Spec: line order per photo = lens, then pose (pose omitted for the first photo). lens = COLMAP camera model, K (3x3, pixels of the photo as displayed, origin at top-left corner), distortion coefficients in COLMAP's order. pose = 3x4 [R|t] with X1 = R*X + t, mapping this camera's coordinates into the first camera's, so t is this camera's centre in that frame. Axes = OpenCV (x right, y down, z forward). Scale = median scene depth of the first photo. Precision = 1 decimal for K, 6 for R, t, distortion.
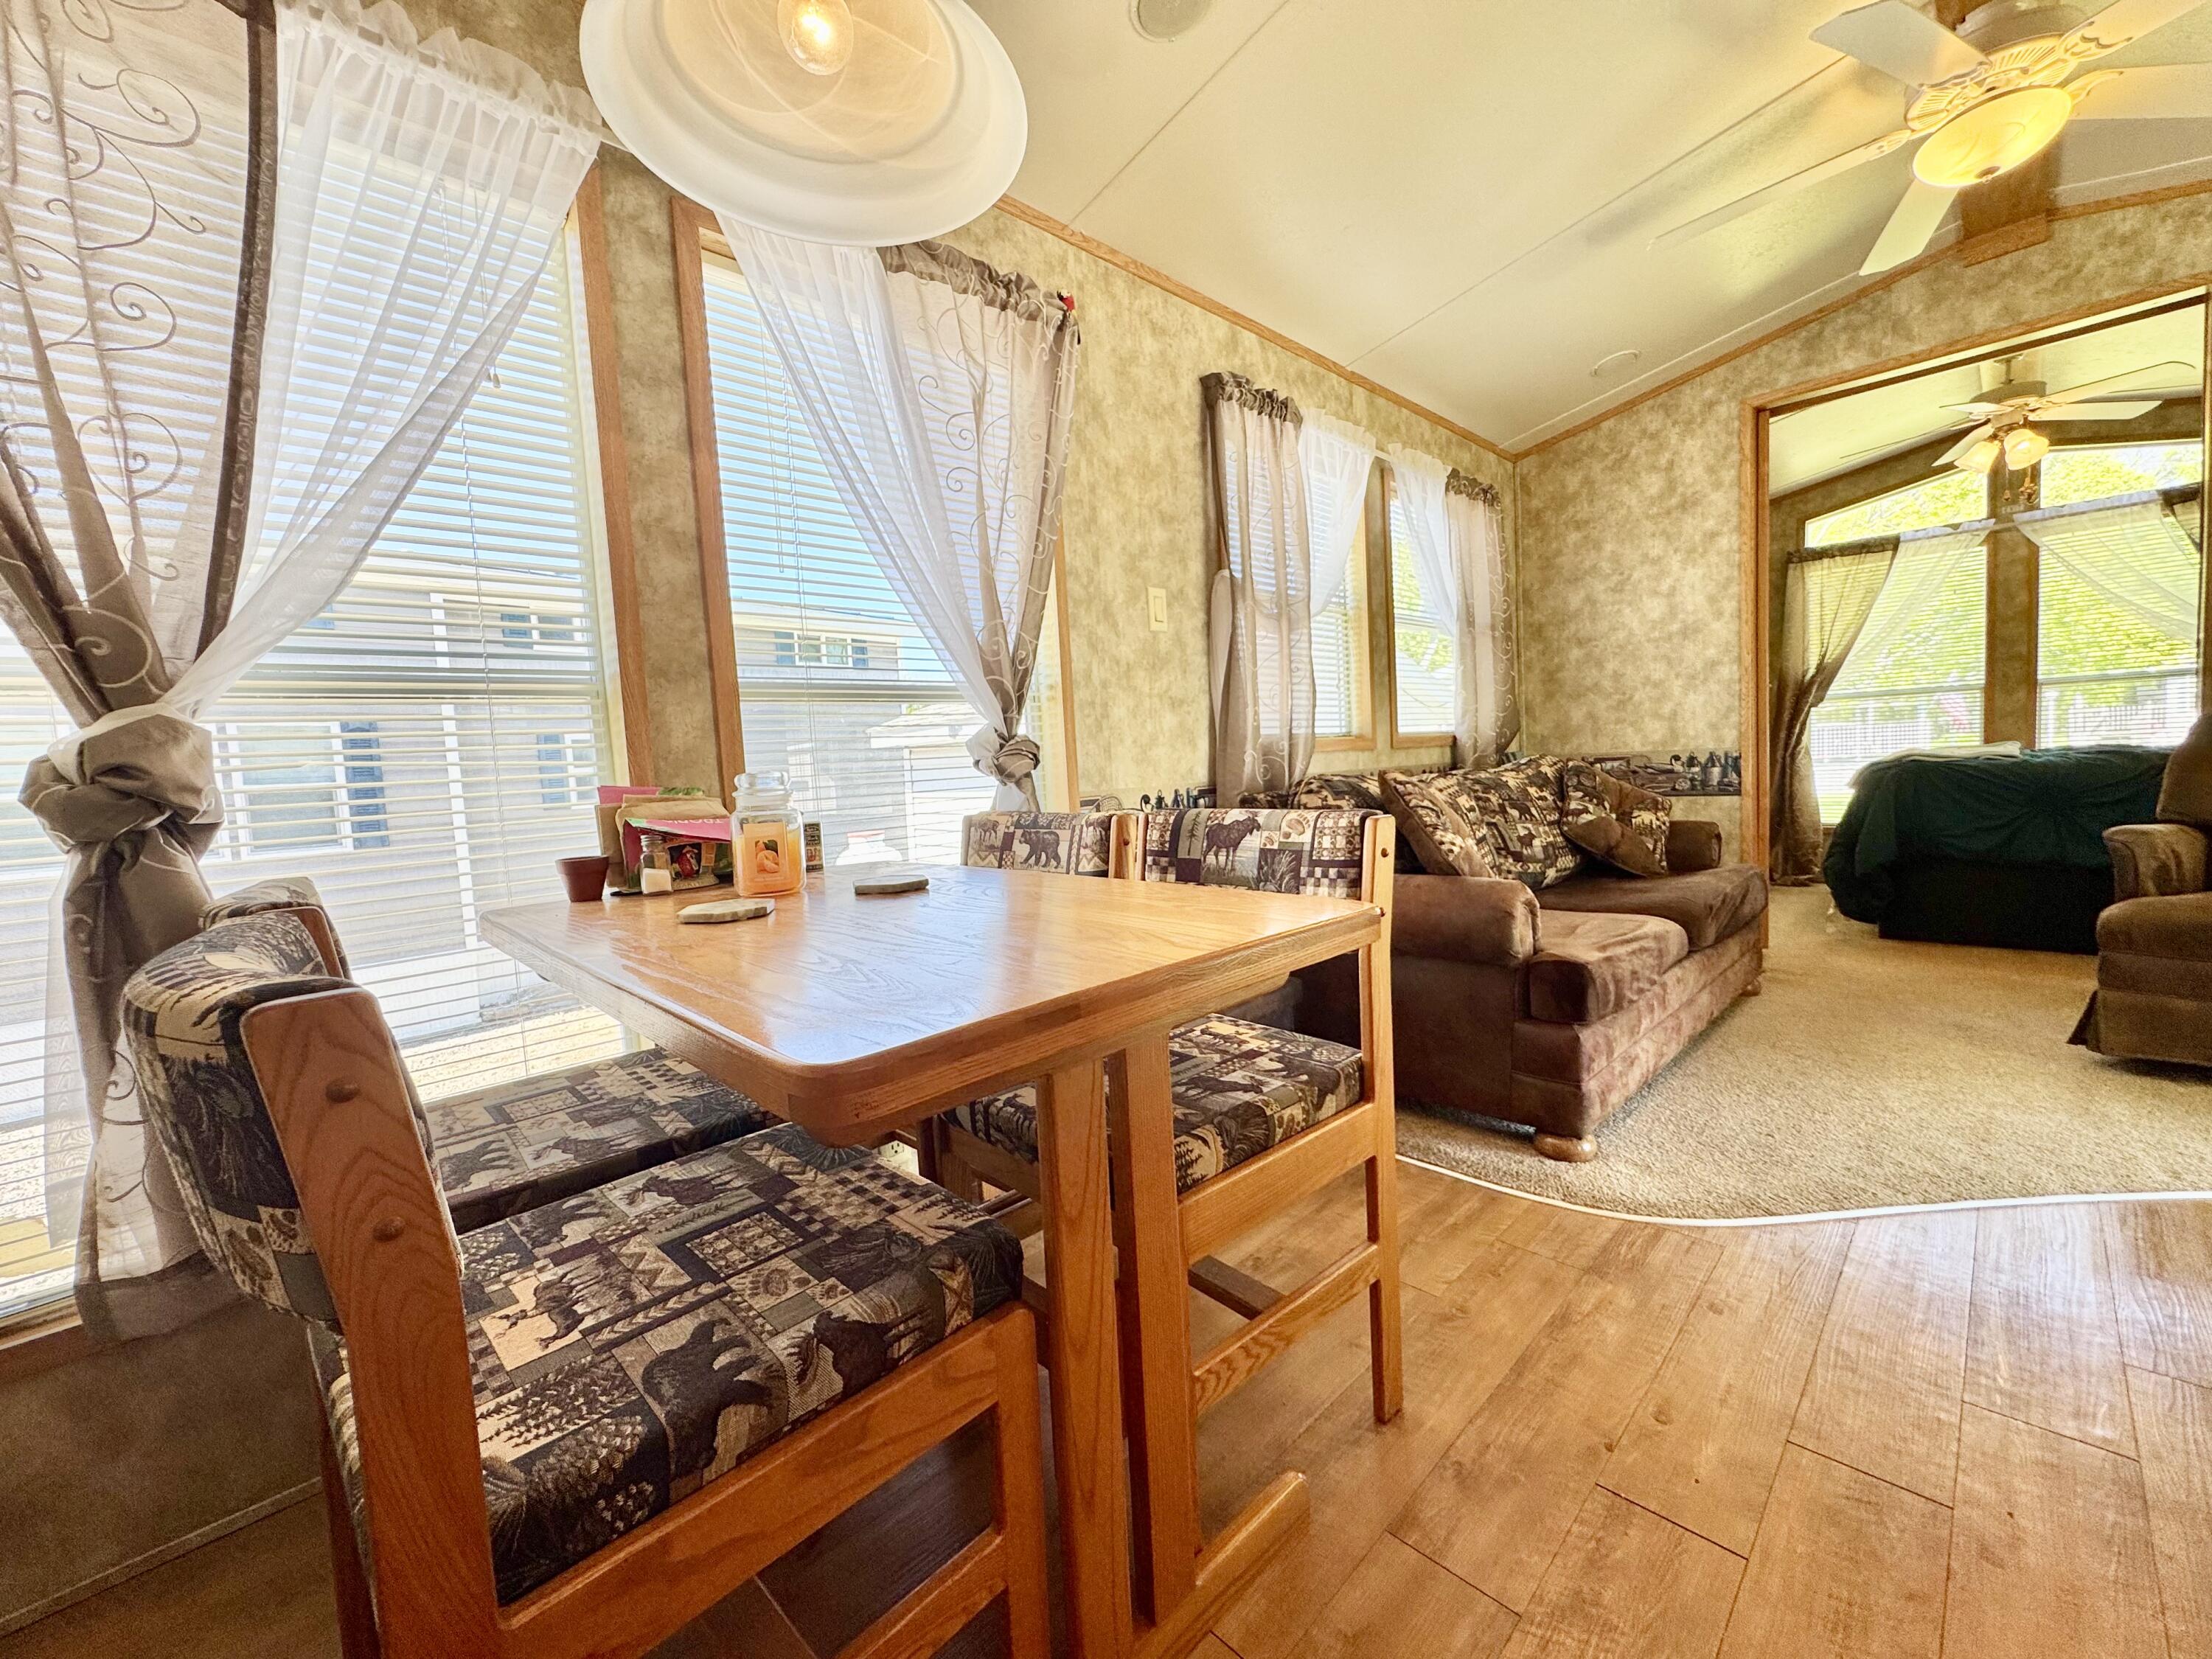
lens RADIAL K [[881.3, 0, 1102.0], [0, 881.3, 826.2], [0, 0, 1]] dist [-0.003487, 0.000367]
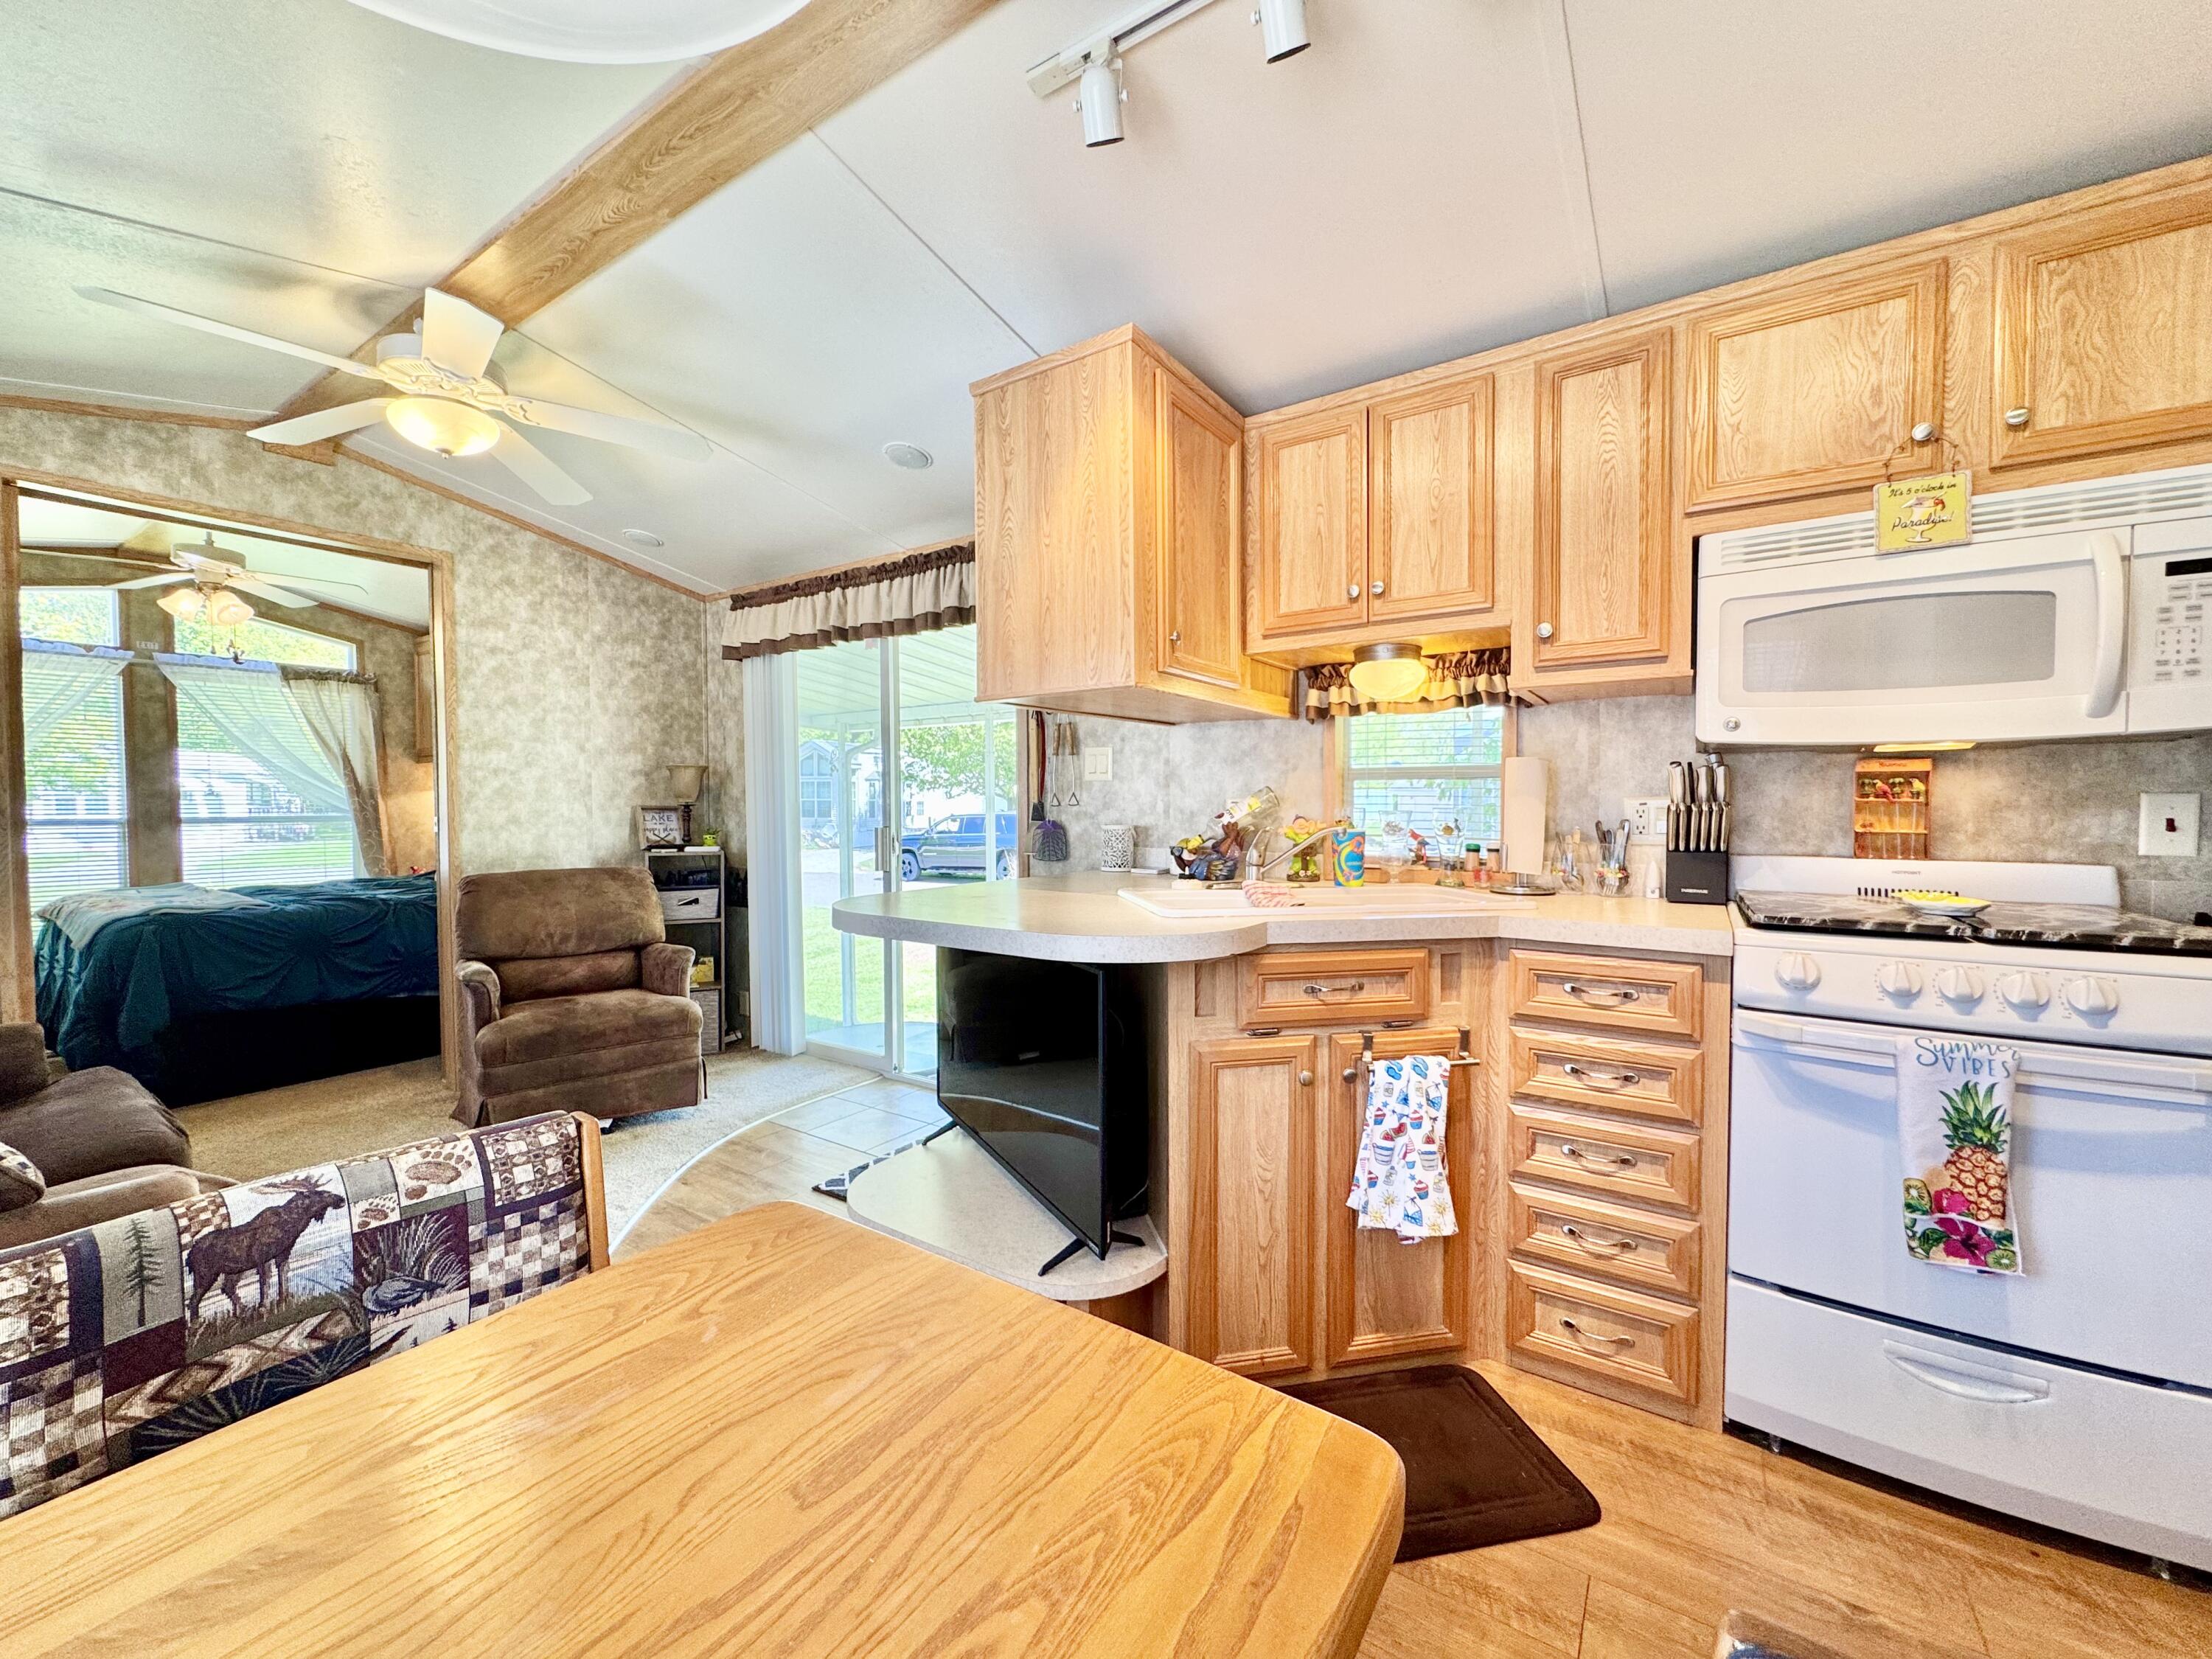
lens RADIAL K [[881.3, 0, 1103.2], [0, 881.3, 826.0], [0, 0, 1]] dist [-0.003487, 0.000367]
pose [[-0.210026, 0.027082, 0.977321, -0.213356], [0.081745, 0.996603, -0.010049, -0.083646], [-0.974272, 0.077780, -0.211527, 0.243674]]
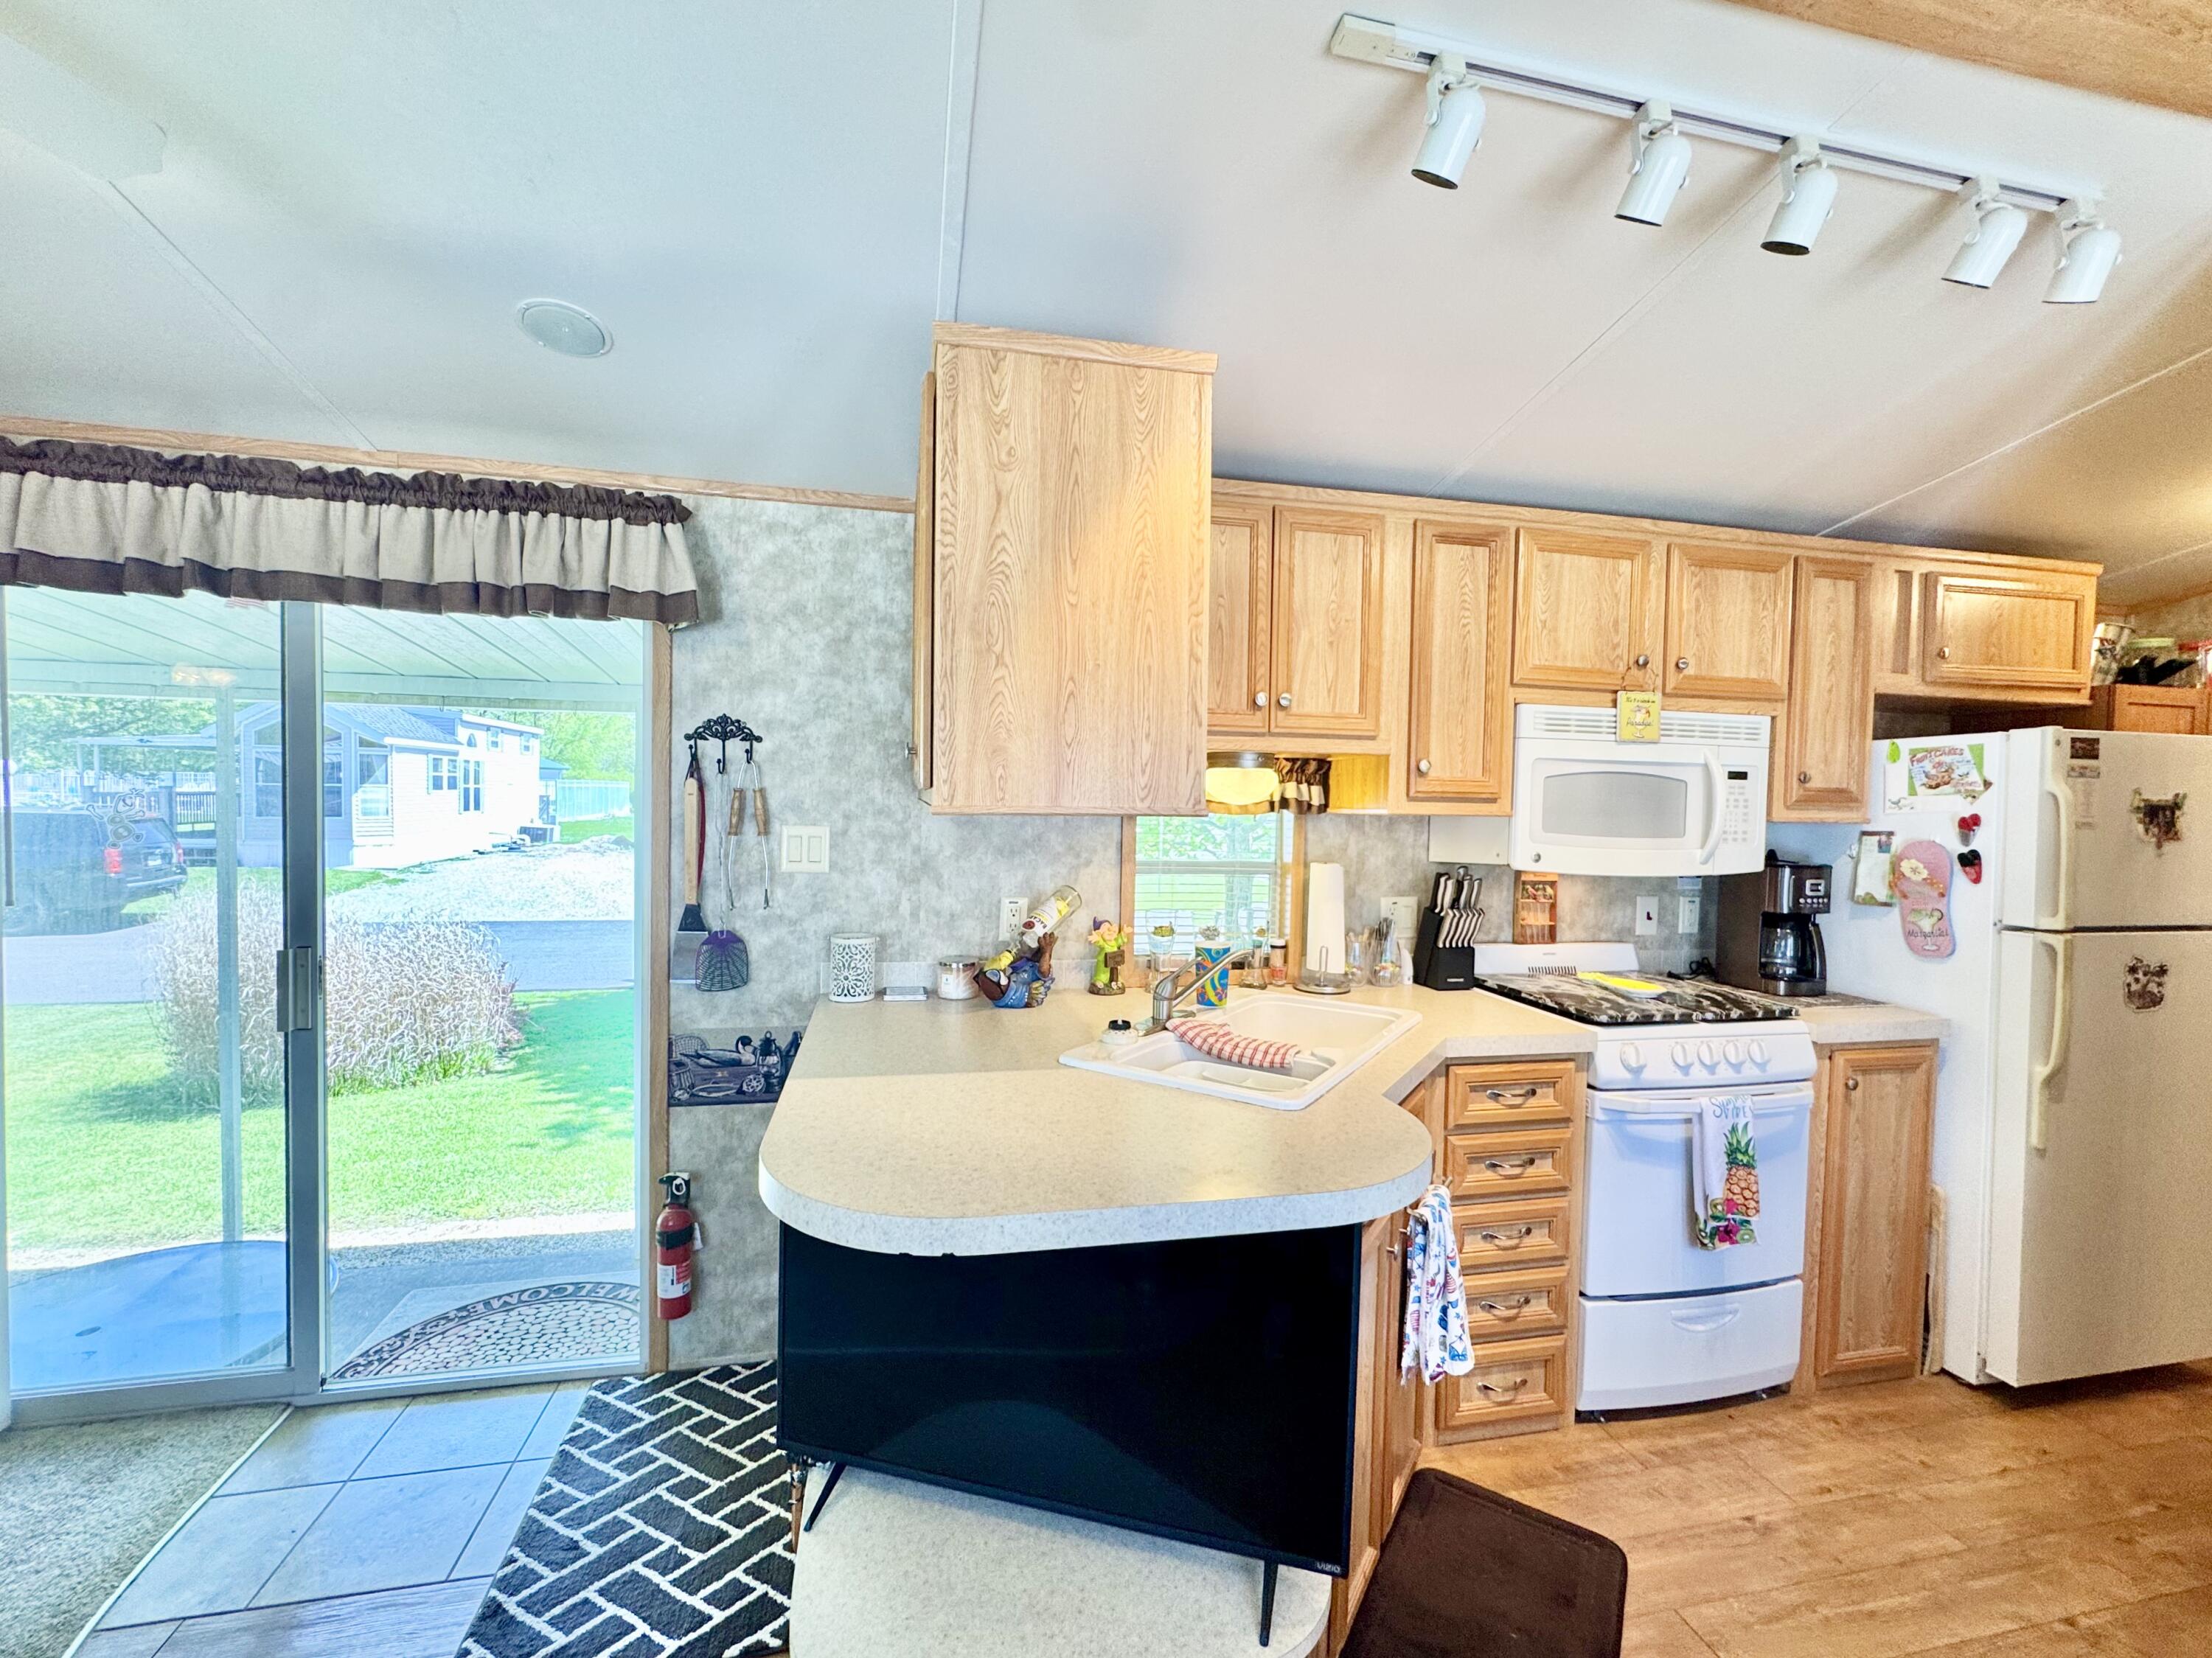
lens RADIAL K [[926.0, 0, 1103.9], [0, 926.0, 825.0], [0, 0, 1]] dist [-0.001839, -0.000570]
pose [[-0.853776, 0.020038, 0.520255, 0.140867], [0.059227, 0.996510, 0.058814, -0.205741], [-0.517261, 0.081027, -0.851983, 0.528892]]
